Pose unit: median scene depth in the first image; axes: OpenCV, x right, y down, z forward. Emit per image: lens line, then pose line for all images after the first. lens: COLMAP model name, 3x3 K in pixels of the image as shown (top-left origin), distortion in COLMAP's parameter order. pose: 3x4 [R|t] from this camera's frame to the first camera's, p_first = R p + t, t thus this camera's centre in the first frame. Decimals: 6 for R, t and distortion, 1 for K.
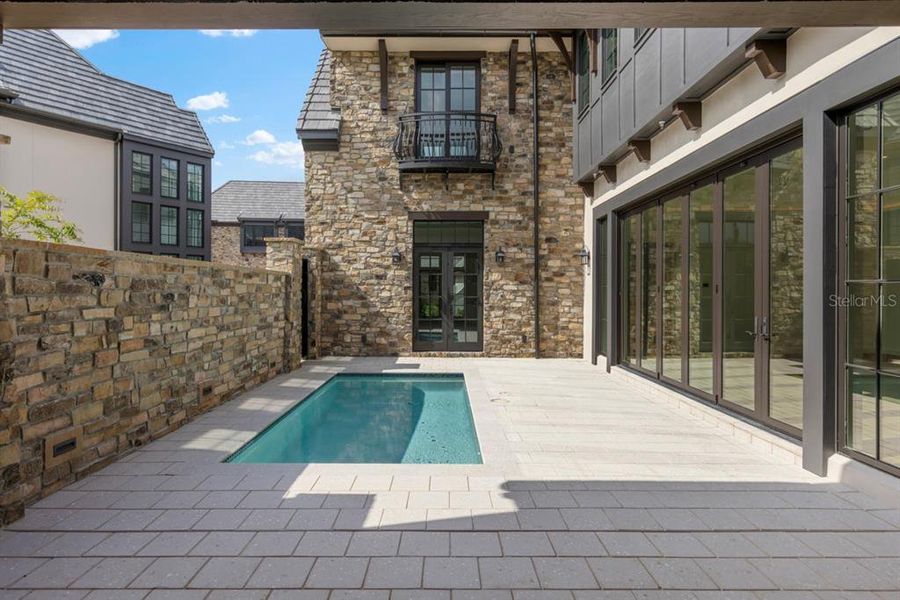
lens RADIAL K [[484.4, 0, 443.2], [0, 484.4, 292.1], [0, 0, 1]] dist [0.008531, -0.001737]
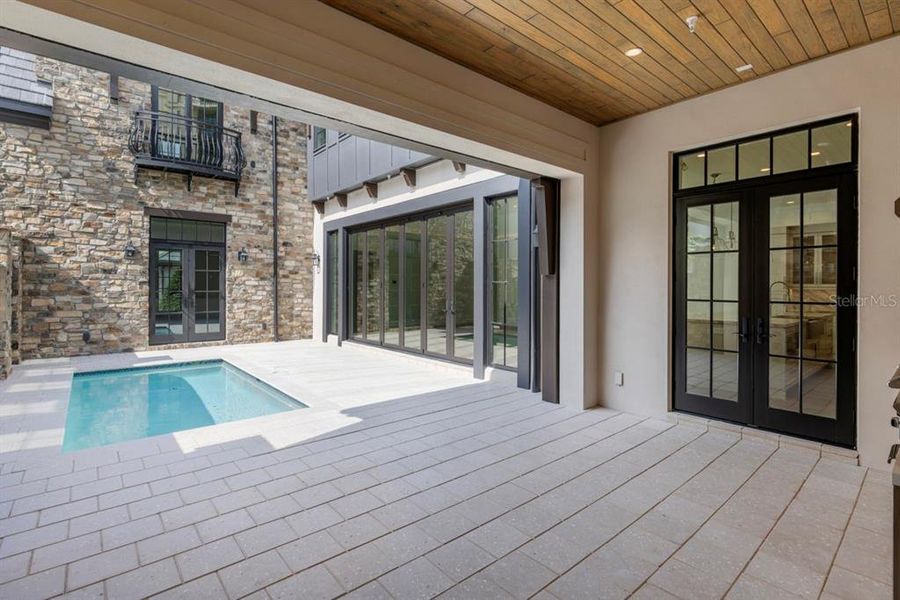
lens RADIAL K [[427.0, 0, 451.8], [0, 427.0, 290.2], [0, 0, 1]] dist [-0.003560, 0.001013]
pose [[0.755244, -0.005185, 0.655424, -0.171307], [-0.000513, 0.999964, 0.008501, -0.000997], [-0.655444, -0.006757, 0.755214, -0.087364]]
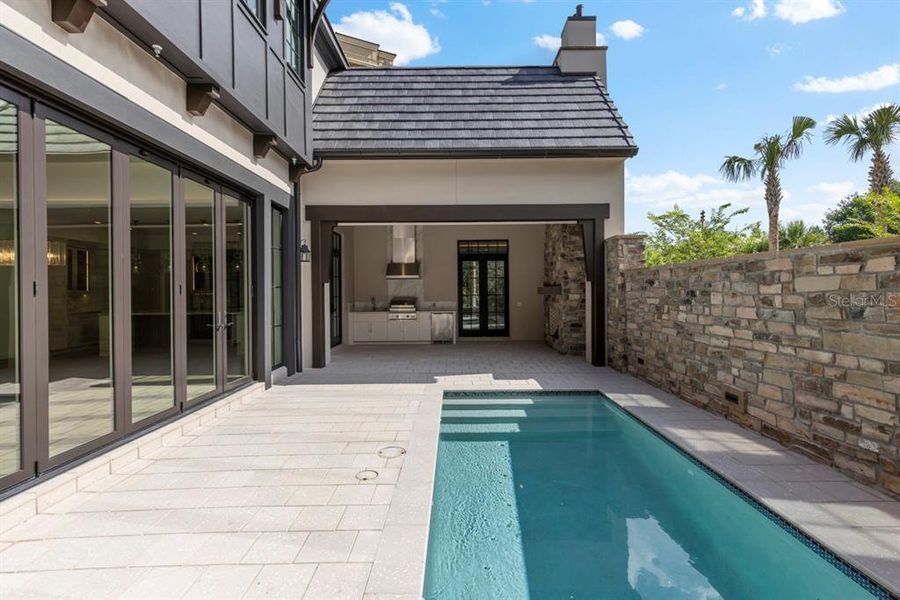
lens RADIAL K [[412.9, 0, 452.3], [0, 412.9, 292.0], [0, 0, 1]] dist [0.002107, 0.001023]
pose [[-0.999973, 0.005338, -0.005011, 0.022687], [0.005309, 0.999970, 0.005679, -0.001457], [0.005041, 0.005652, -0.999971, 0.957444]]
